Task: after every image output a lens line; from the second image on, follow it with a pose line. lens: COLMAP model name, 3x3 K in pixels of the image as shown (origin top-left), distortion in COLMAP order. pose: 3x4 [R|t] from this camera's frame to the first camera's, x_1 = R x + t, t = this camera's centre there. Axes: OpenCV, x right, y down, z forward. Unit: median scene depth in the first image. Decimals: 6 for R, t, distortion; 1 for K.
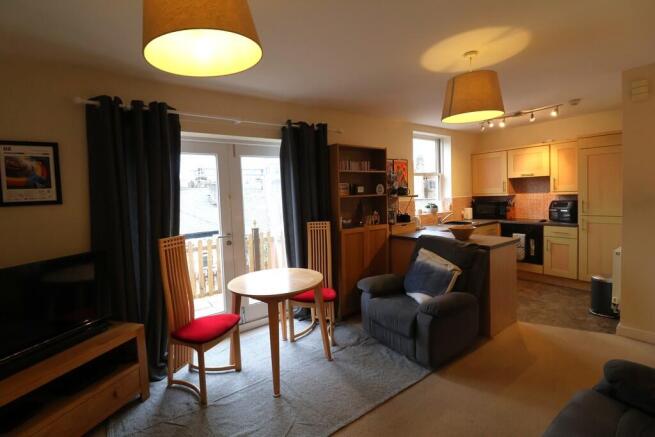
lens RADIAL K [[309.6, 0, 318.9], [0, 309.6, 208.9], [0, 0, 1]] dist [-0.005631, -0.004924]
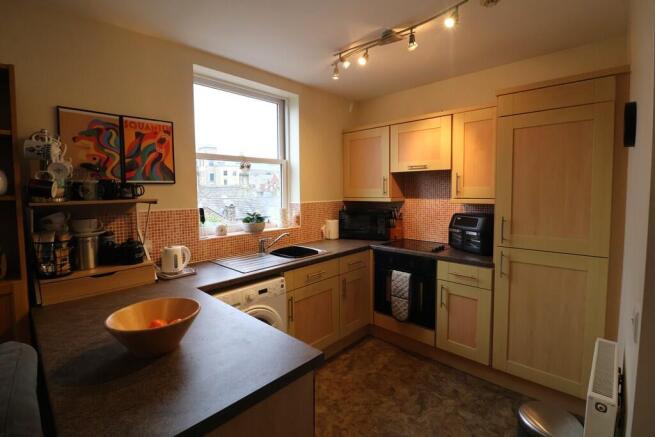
lens RADIAL K [[309.6, 0, 318.9], [0, 309.6, 207.4], [0, 0, 1]] dist [-0.005631, -0.004924]
pose [[0.983598, 0.019495, 0.179318, 0.410235], [-0.020861, 0.999766, 0.005733, -0.035966], [-0.179165, -0.009379, 0.983774, 0.484817]]
